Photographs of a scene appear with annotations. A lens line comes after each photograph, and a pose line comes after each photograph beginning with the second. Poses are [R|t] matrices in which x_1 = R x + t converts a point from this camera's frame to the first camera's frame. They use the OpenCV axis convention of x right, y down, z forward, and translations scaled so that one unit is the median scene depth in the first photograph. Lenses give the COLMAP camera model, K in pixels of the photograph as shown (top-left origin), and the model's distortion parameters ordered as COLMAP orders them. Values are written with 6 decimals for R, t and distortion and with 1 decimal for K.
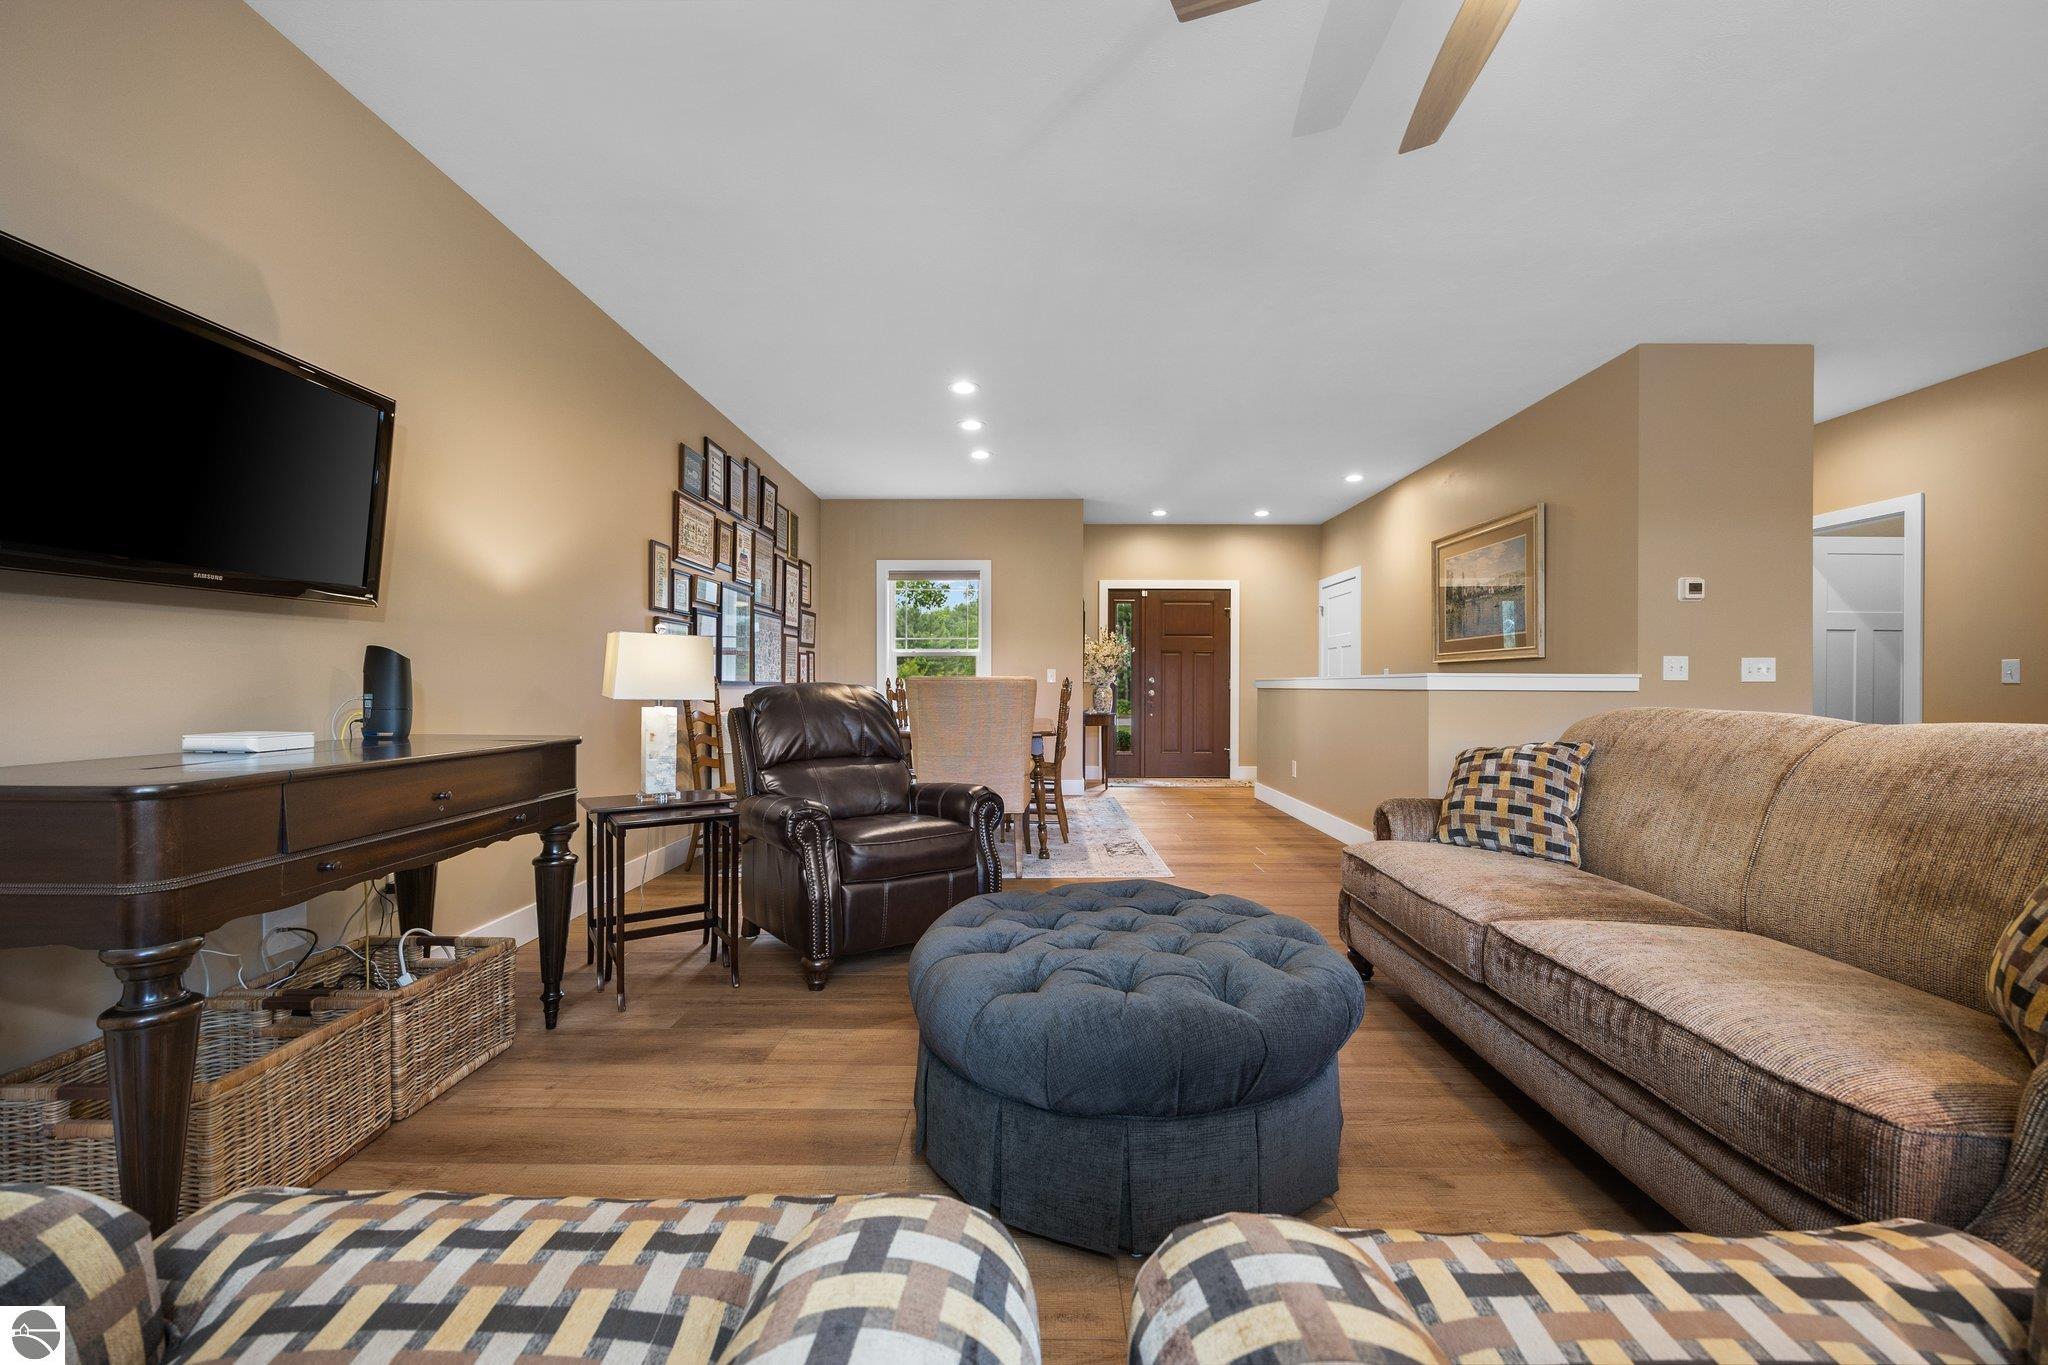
lens RADIAL K [[820.4, 0, 1026.5], [0, 820.4, 686.3], [0, 0, 1]] dist [-0.004711, -0.000244]
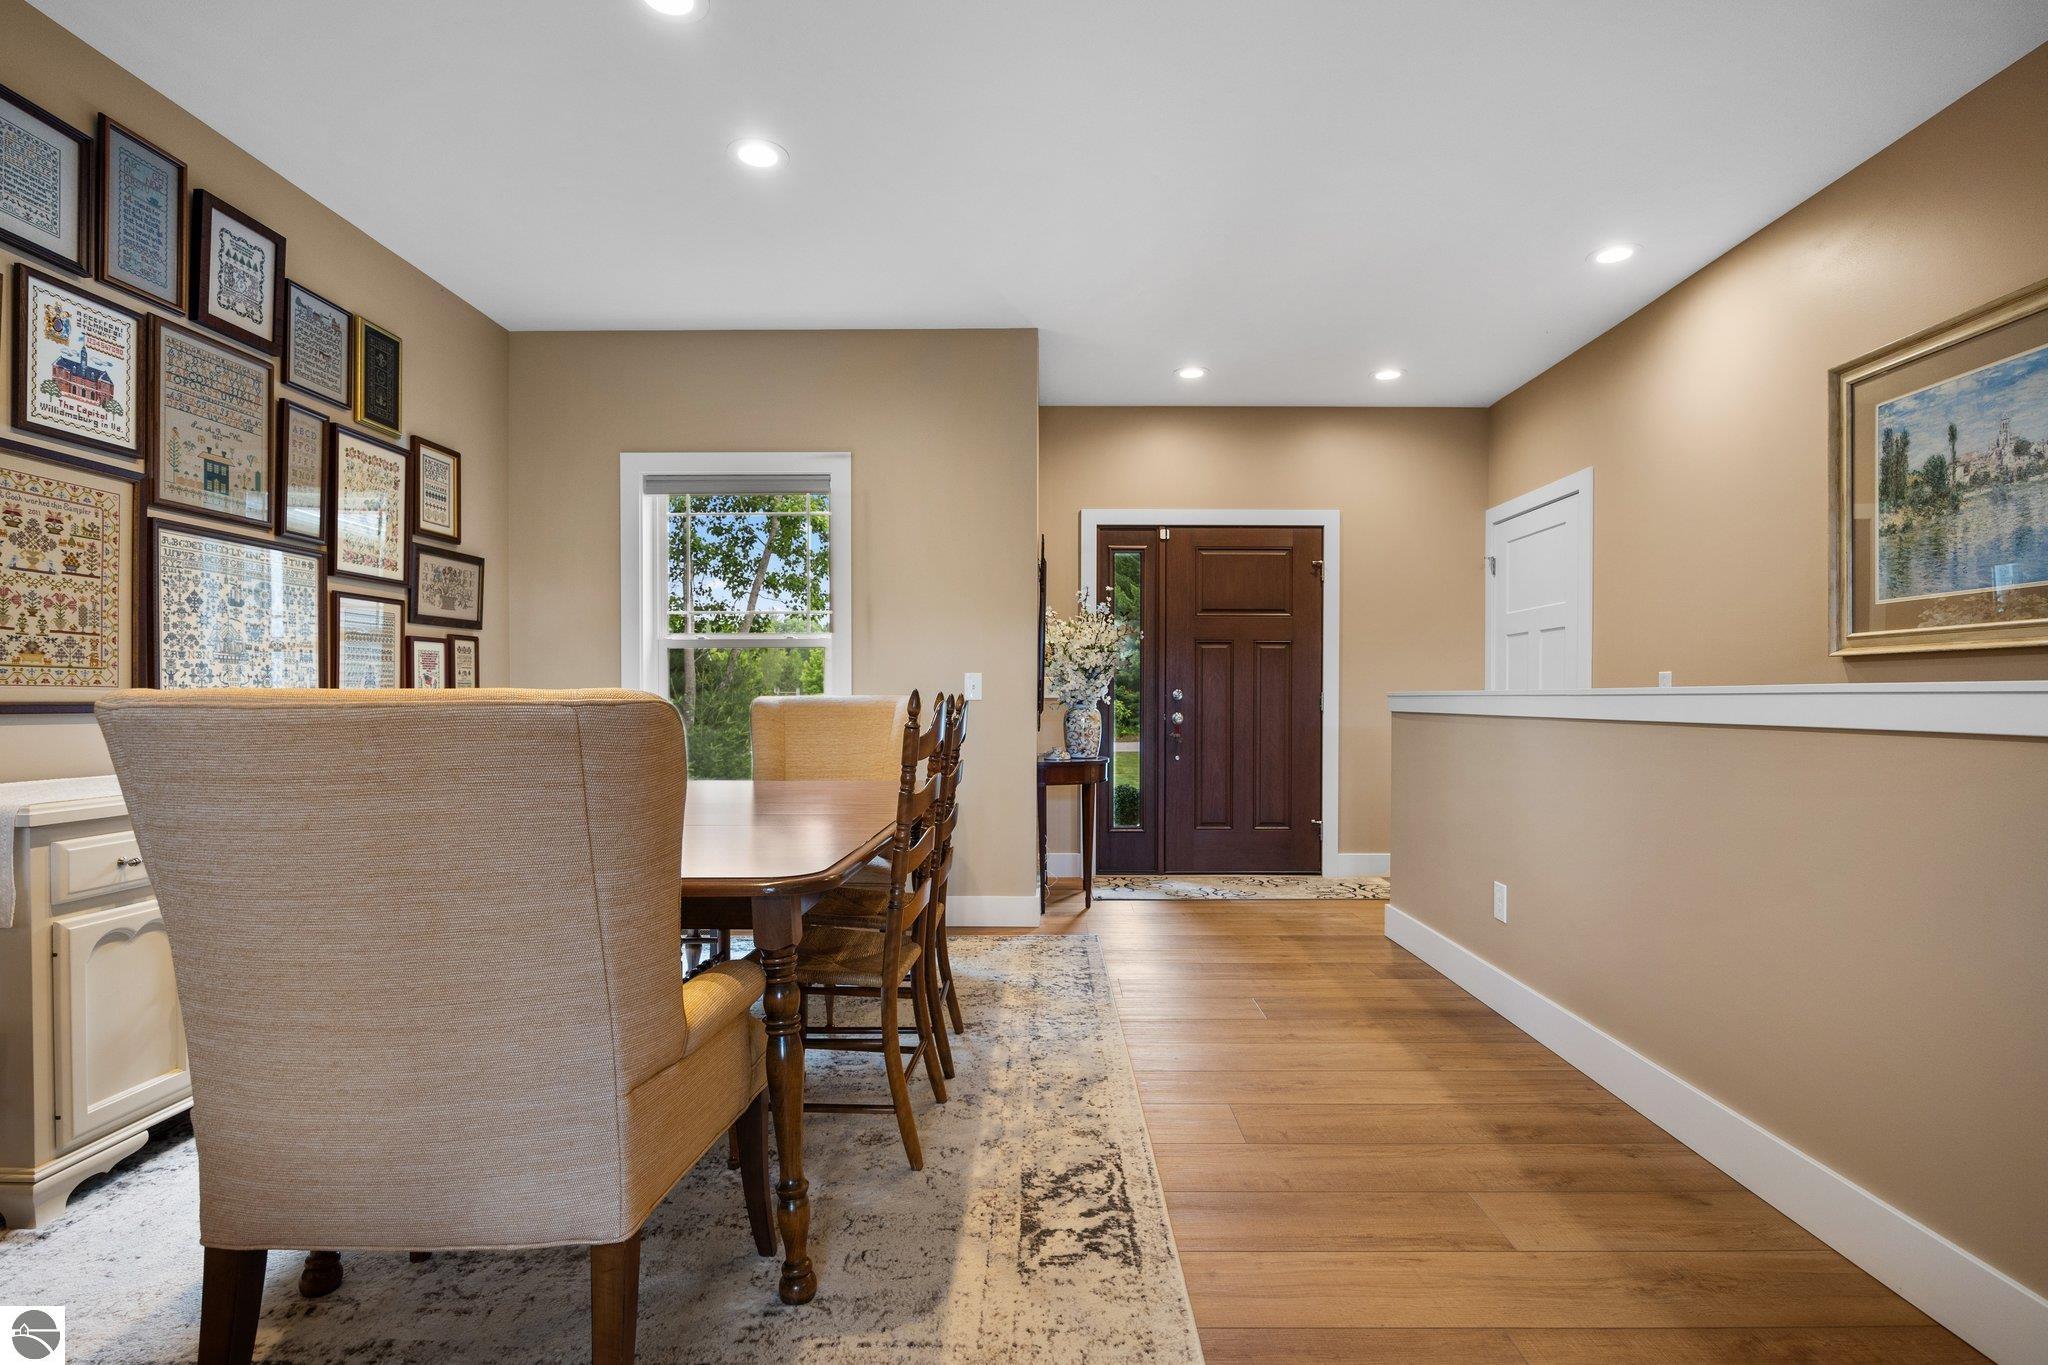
lens RADIAL K [[995.8, 0, 1041.4], [0, 995.8, 694.2], [0, 0, 1]] dist [0.001074, -0.000084]
pose [[0.999980, -0.000330, 0.006332, 0.063600], [0.000353, 0.999993, -0.003704, -0.005486], [-0.006330, 0.003706, 0.999973, 0.373579]]
